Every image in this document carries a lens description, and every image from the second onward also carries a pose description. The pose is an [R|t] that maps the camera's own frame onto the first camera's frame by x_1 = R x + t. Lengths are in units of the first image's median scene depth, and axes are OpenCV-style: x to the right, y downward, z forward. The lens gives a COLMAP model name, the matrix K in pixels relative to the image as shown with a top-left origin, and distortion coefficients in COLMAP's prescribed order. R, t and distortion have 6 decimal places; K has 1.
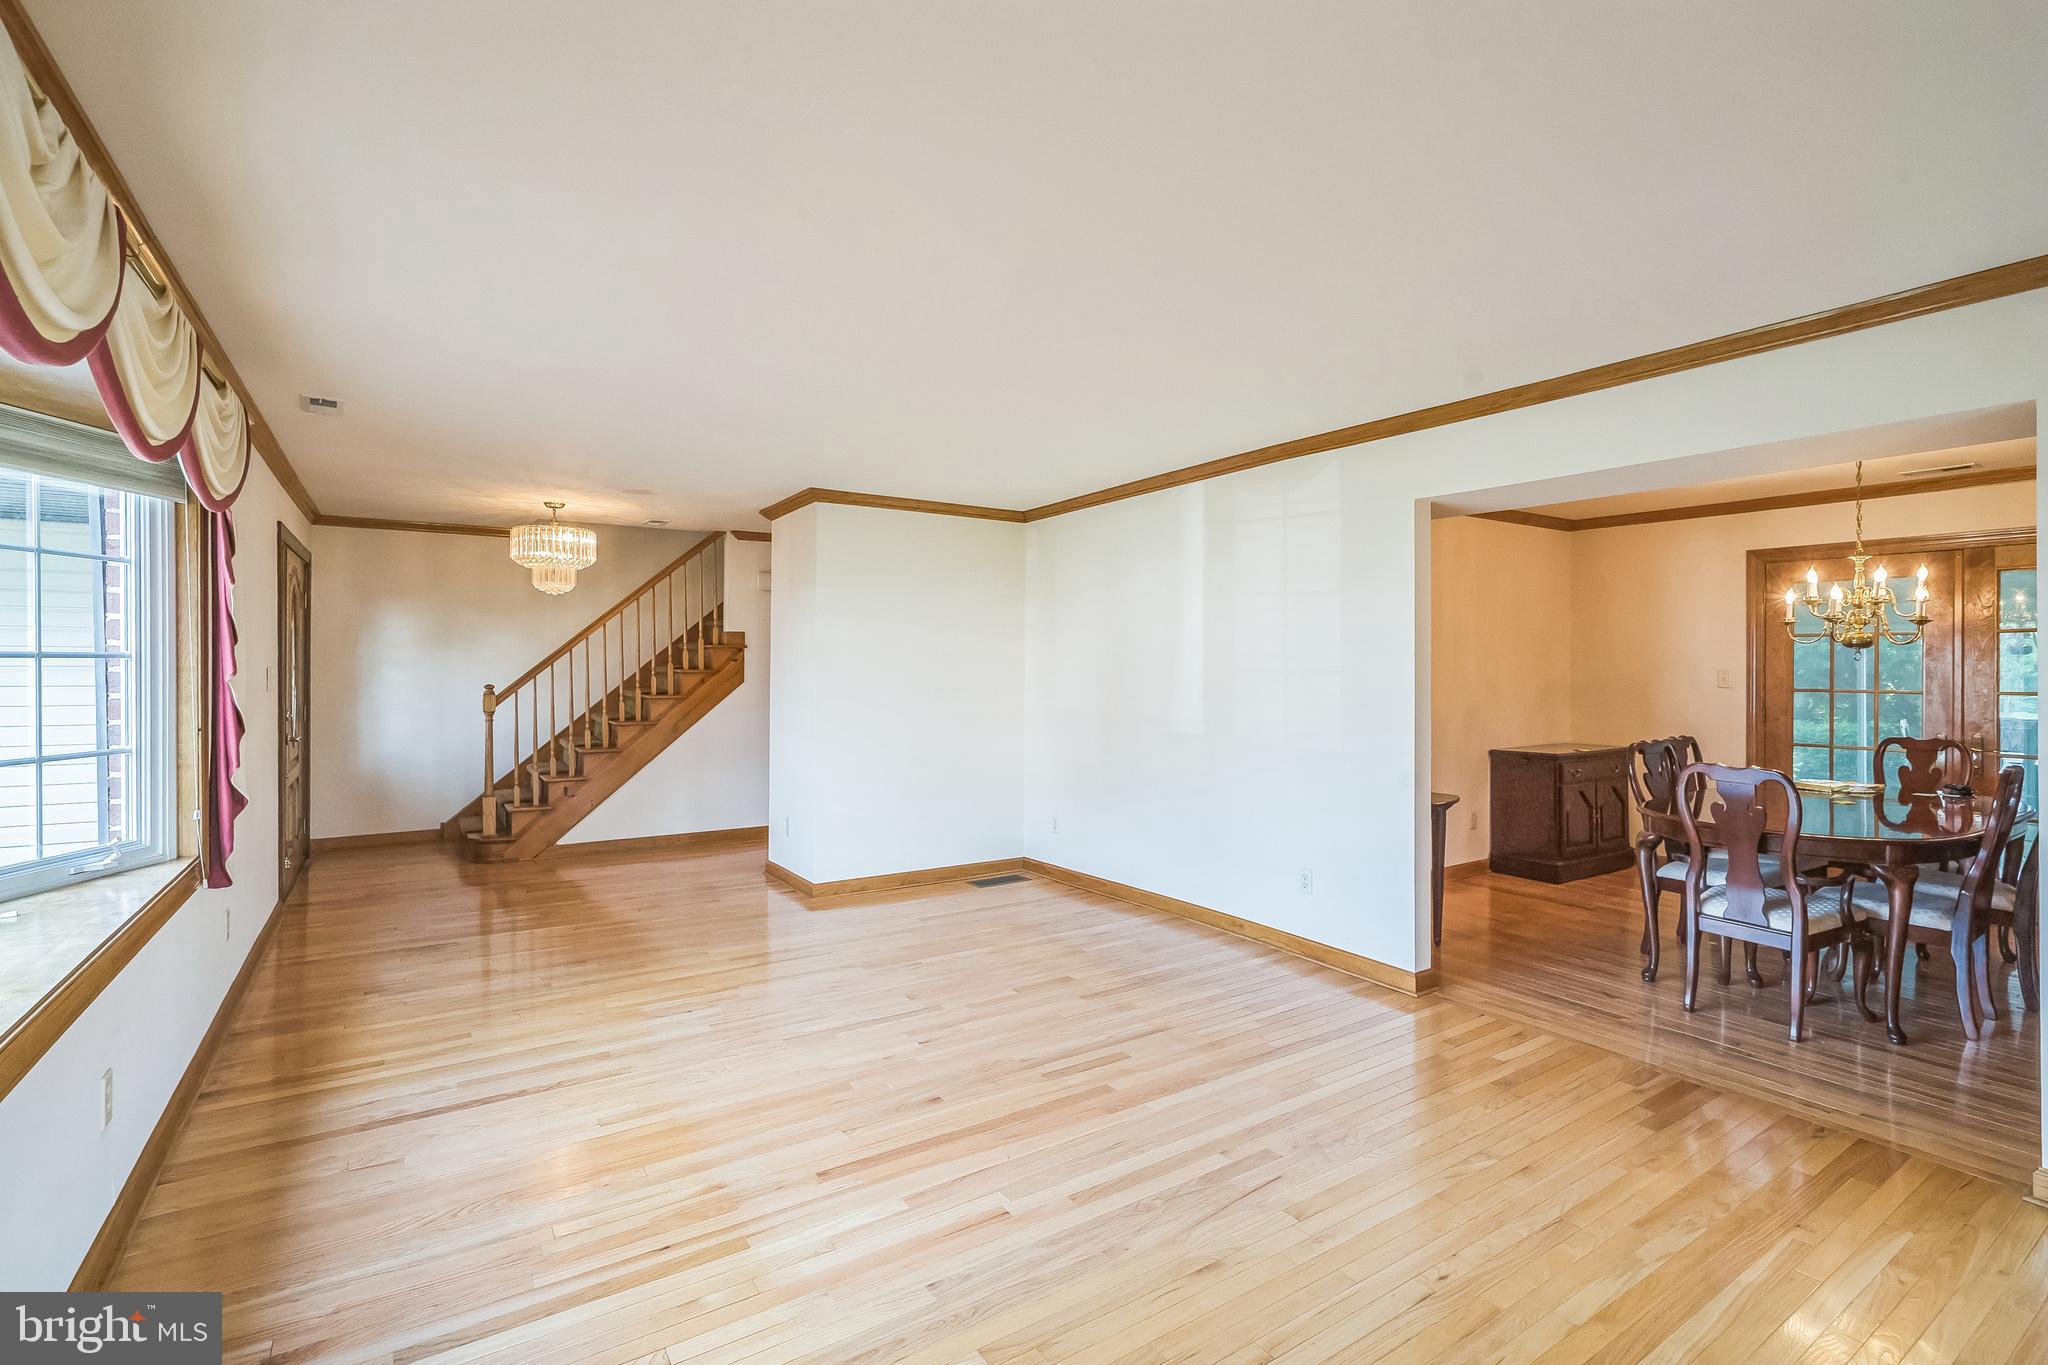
lens RADIAL K [[937.5, 0, 1012.3], [0, 937.5, 673.1], [0, 0, 1]] dist [-0.005346, 0.003895]
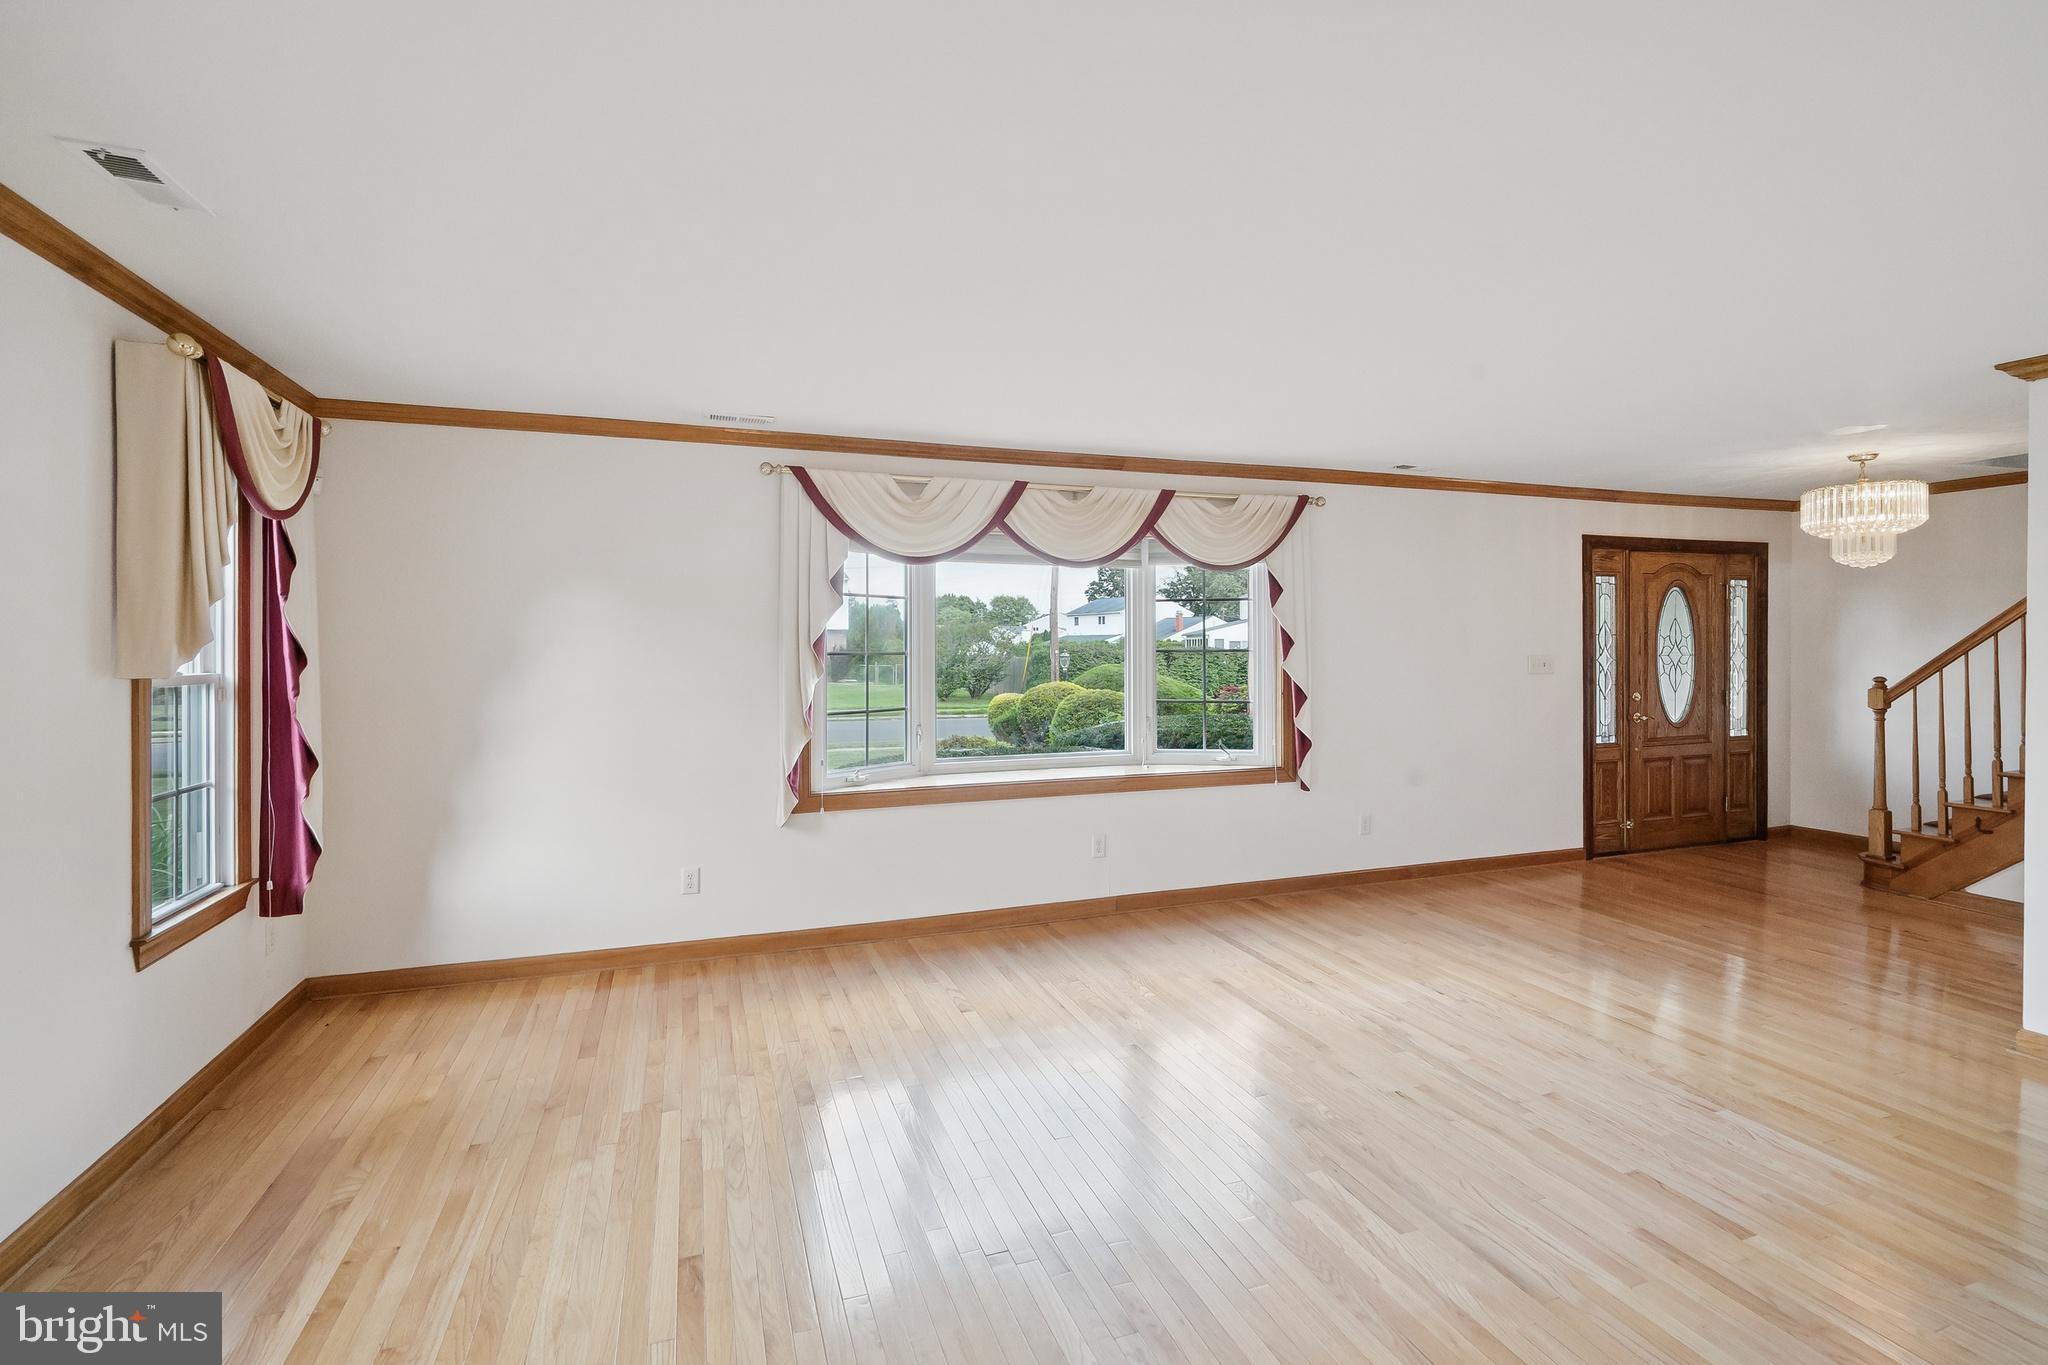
lens RADIAL K [[937.5, 0, 1023.1], [0, 937.5, 655.8], [0, 0, 1]] dist [-0.005346, 0.003895]
pose [[-0.242605, 0.005534, -0.970109, 0.610072], [-0.002645, 0.999976, 0.006366, -0.014395], [0.970121, 0.004110, -0.242585, 0.632776]]
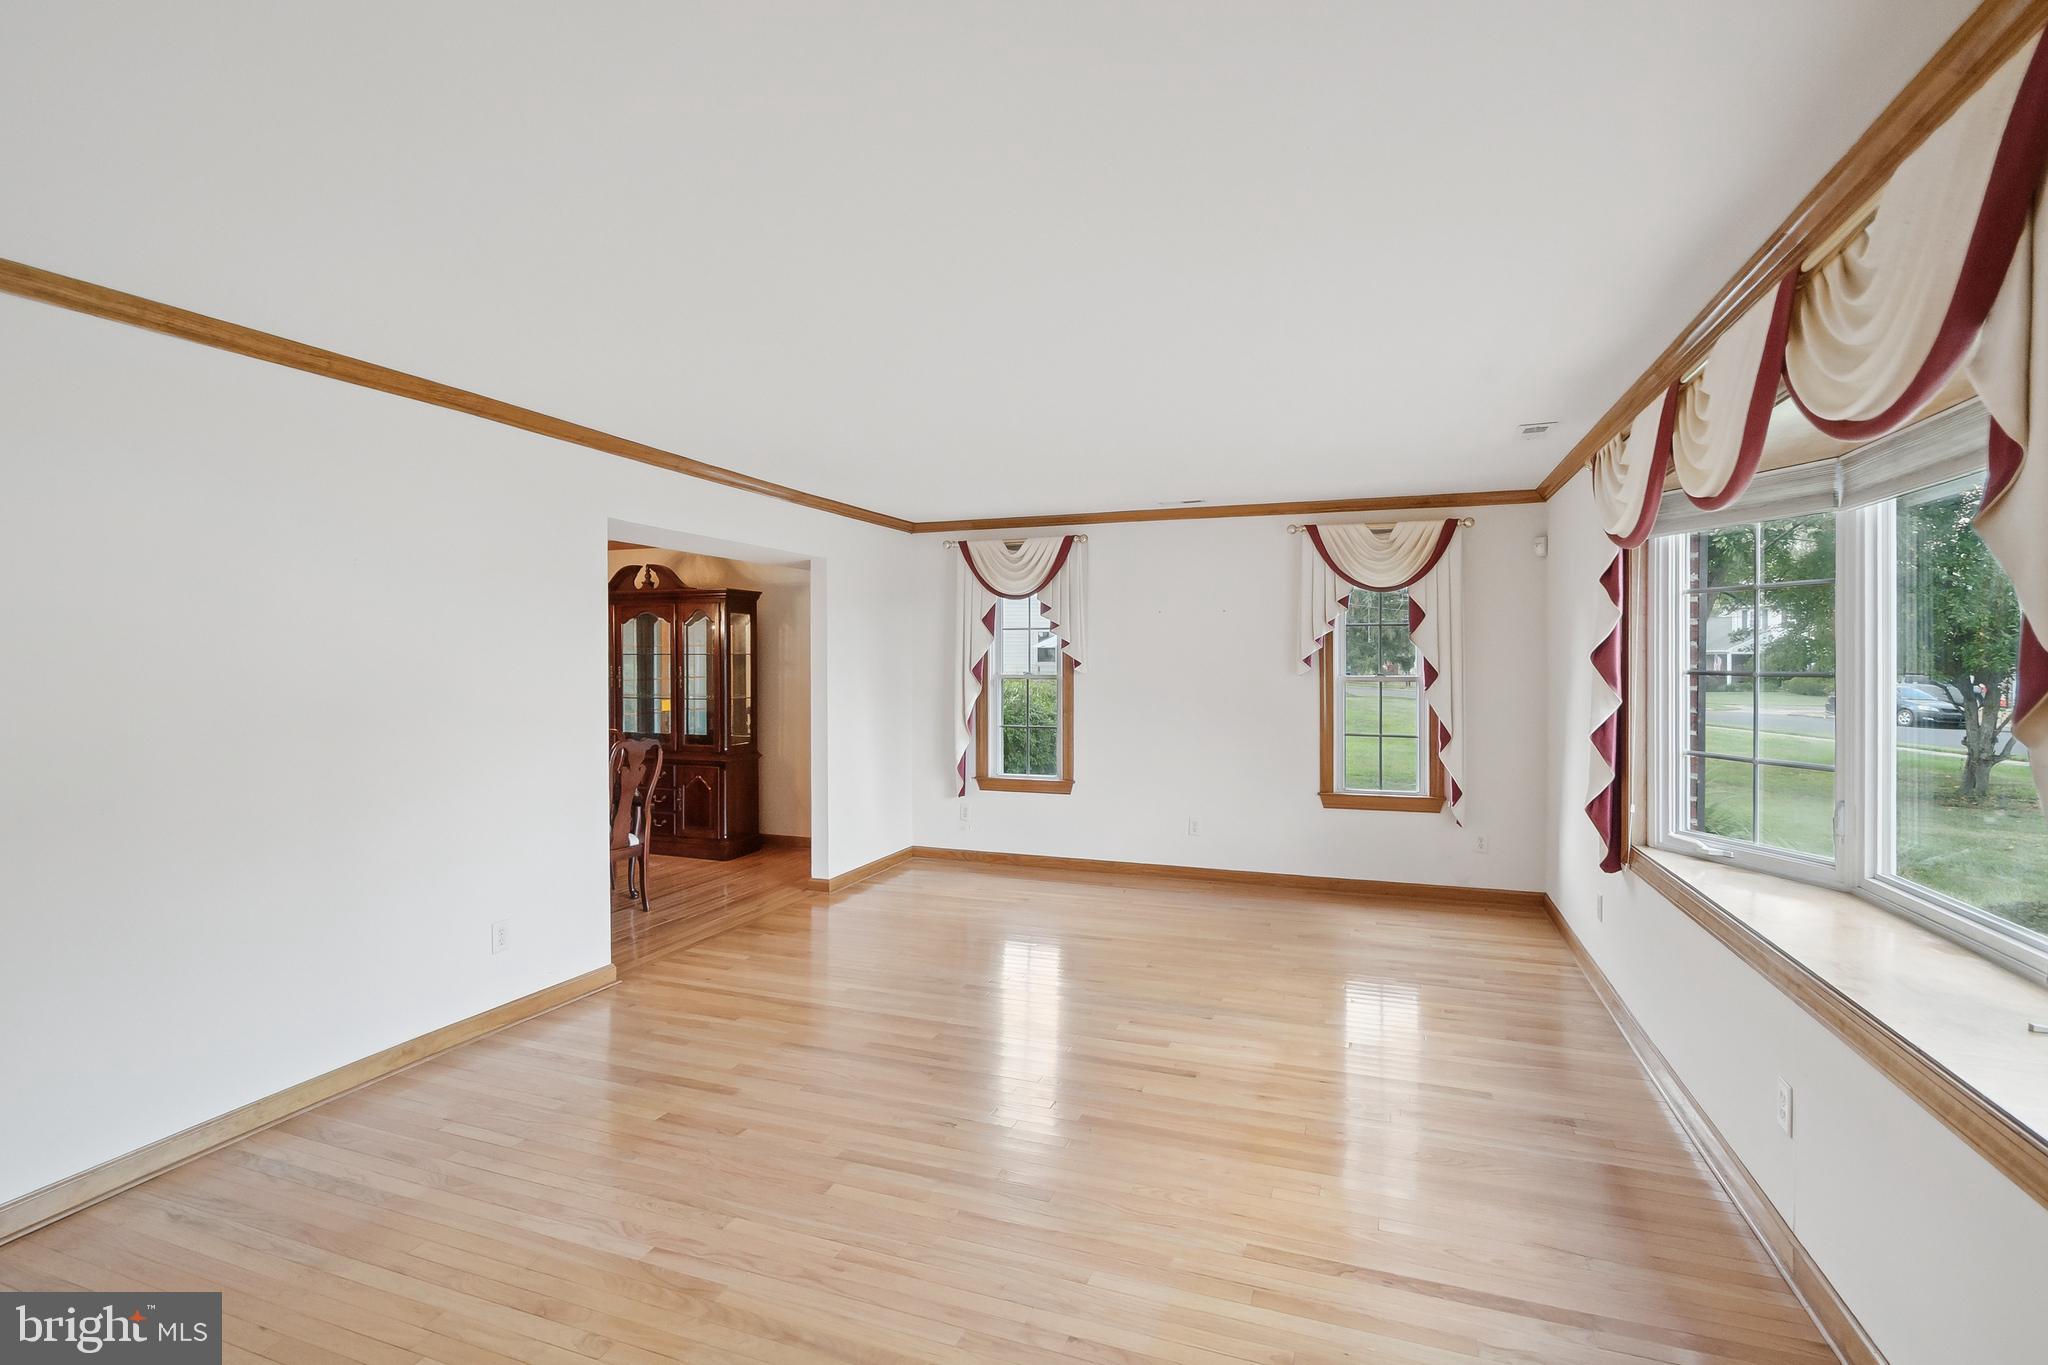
lens RADIAL K [[937.5, 0, 1019.6], [0, 937.5, 673.6], [0, 0, 1]] dist [-0.005346, 0.003895]
pose [[-0.589477, -0.008468, 0.807740, -0.595882], [0.005512, 0.999880, 0.014505, -0.020789], [-0.807766, 0.013003, -0.589360, 1.053162]]
